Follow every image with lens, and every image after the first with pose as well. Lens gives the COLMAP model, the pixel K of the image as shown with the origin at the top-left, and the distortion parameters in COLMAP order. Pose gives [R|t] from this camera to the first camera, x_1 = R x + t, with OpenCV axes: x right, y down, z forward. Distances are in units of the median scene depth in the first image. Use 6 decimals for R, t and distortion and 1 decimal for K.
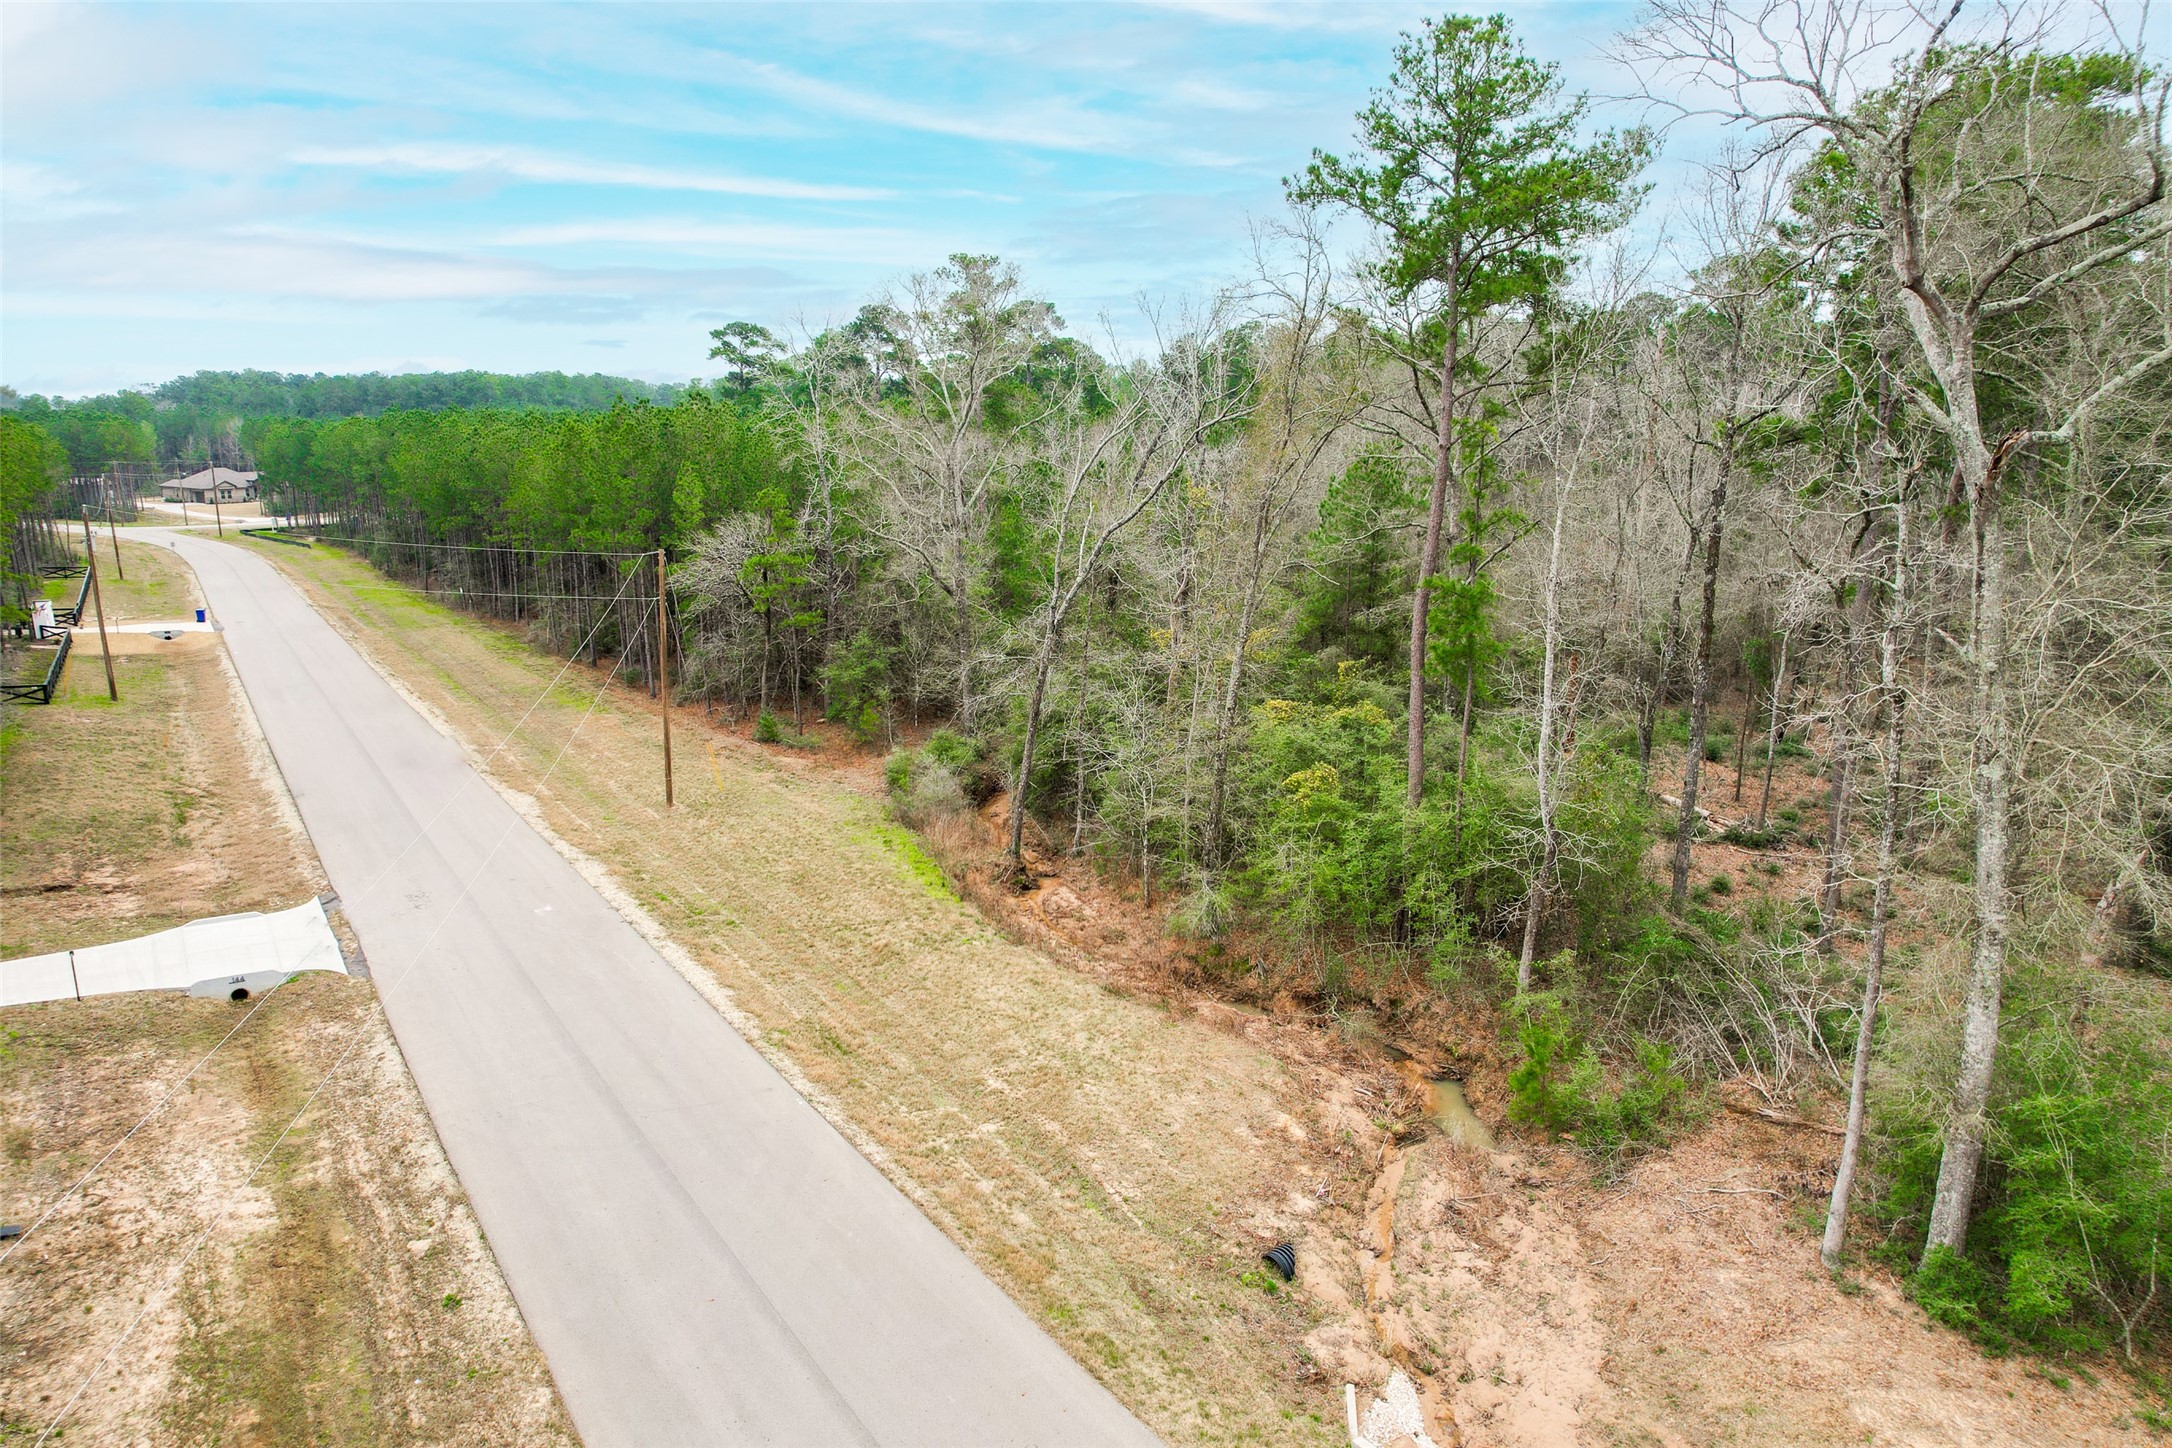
lens RADIAL K [[1391.9, 0, 1088.1], [0, 1391.9, 732.0], [0, 0, 1]] dist [-0.085390, 0.079881]
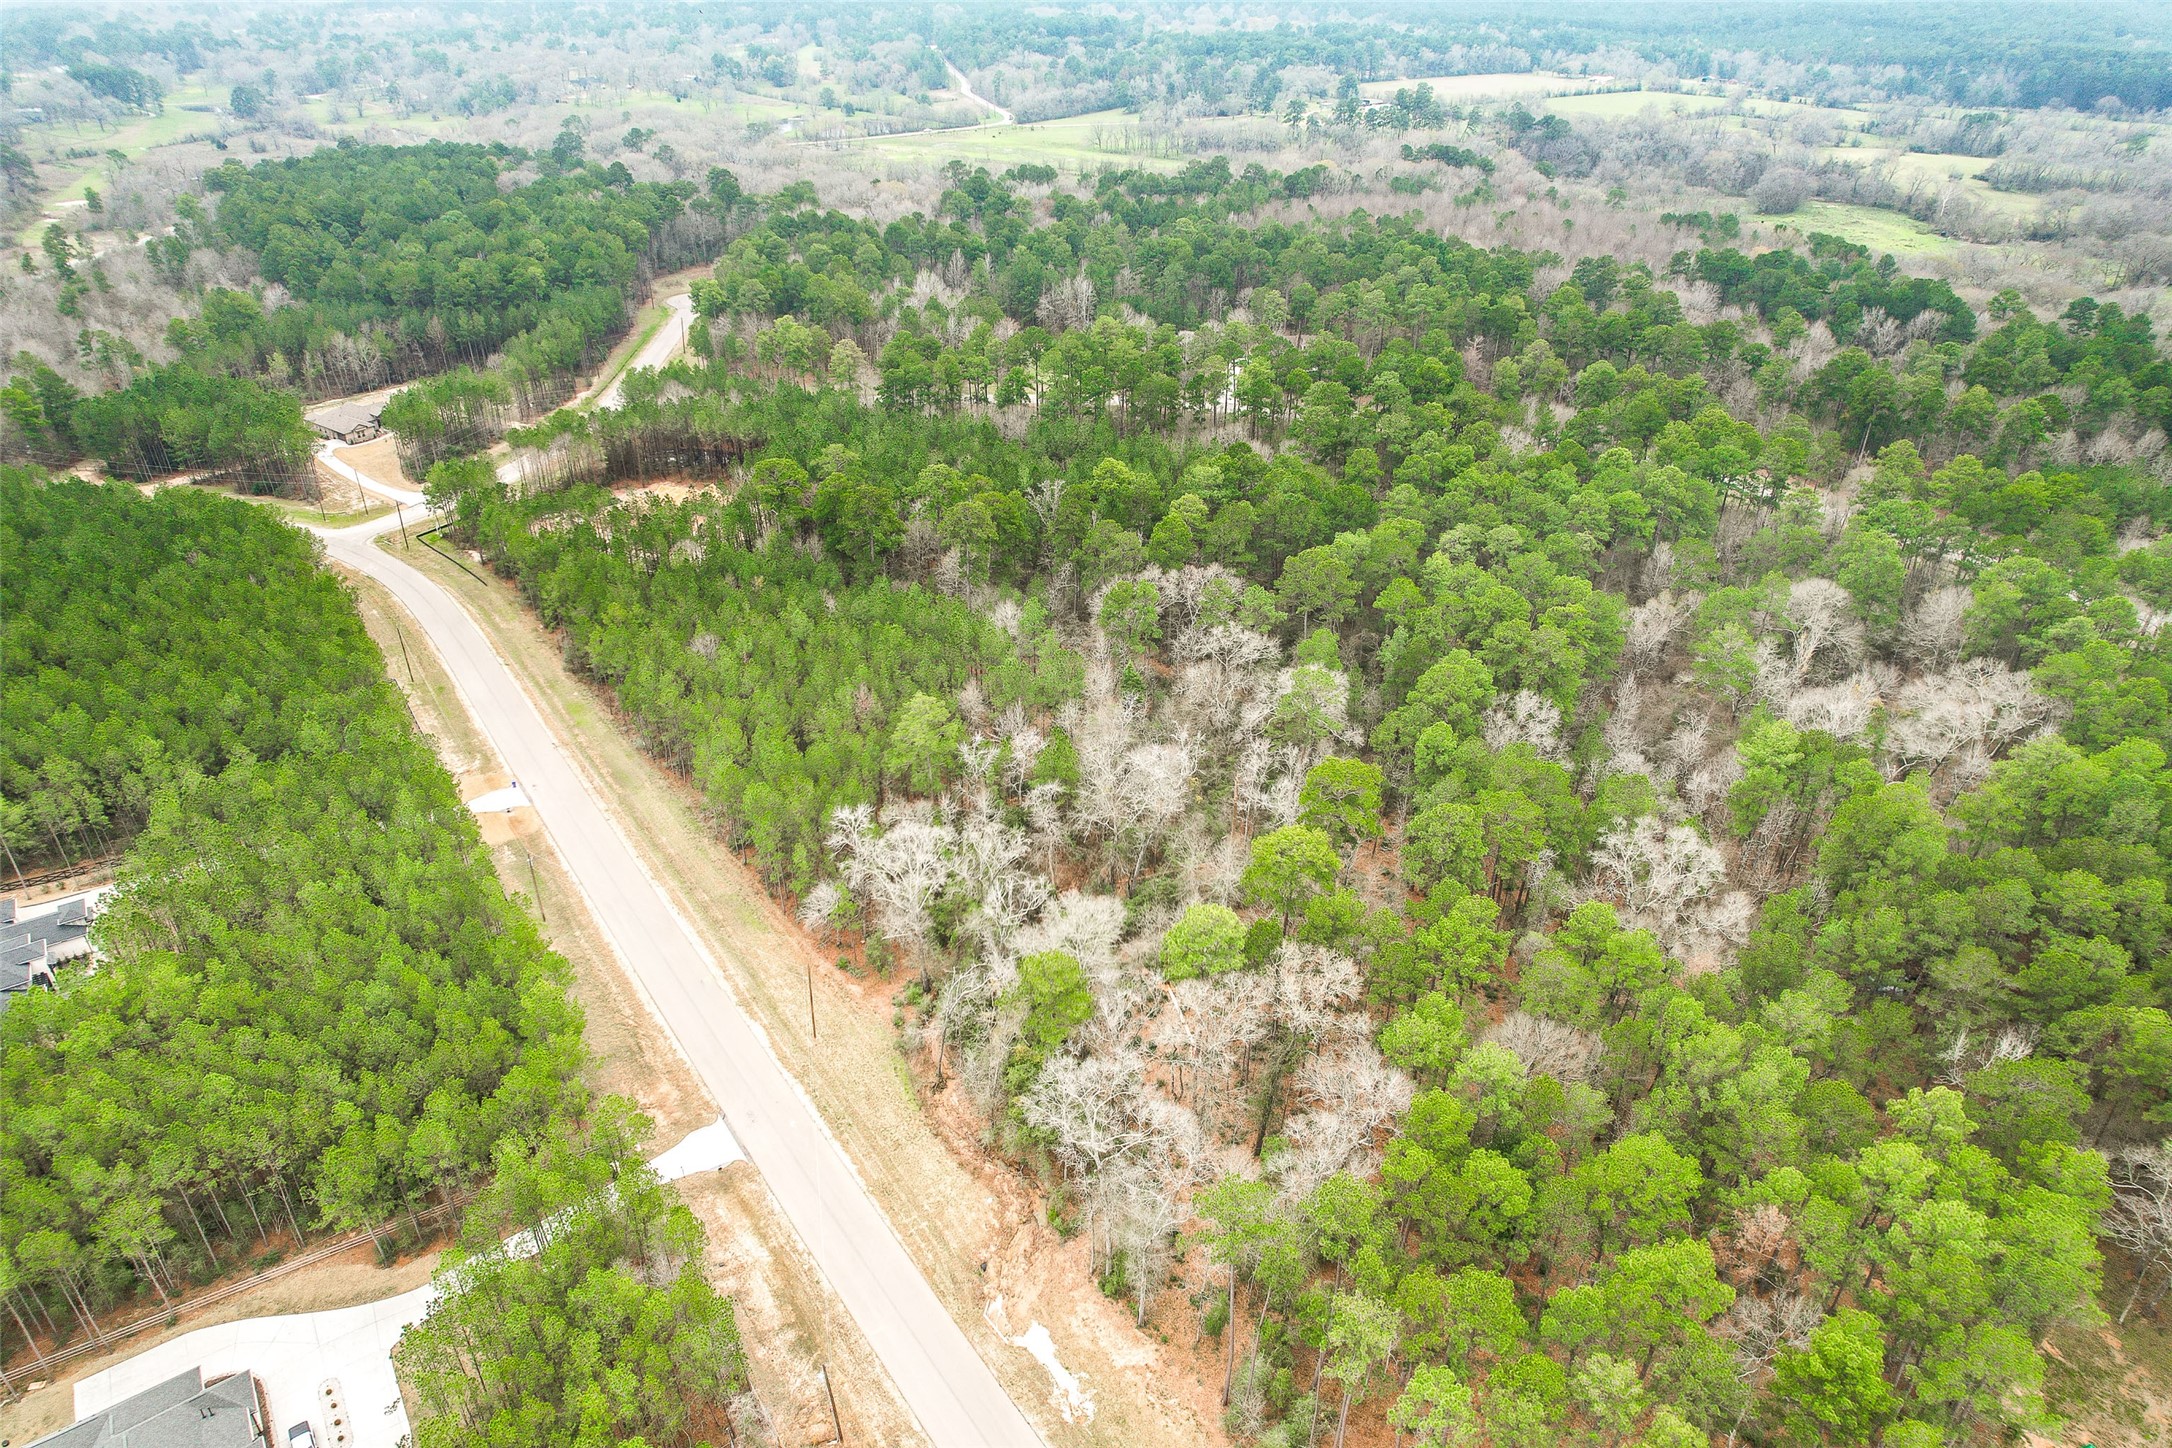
lens RADIAL K [[1391.9, 0, 1088.1], [0, 1391.9, 732.0], [0, 0, 1]] dist [-0.085390, 0.079881]
pose [[0.999976, -0.005469, -0.004160, 0.480205], [0.006462, 0.954216, 0.299049, -2.542475], [0.002334, -0.299069, 0.954229, -2.718187]]
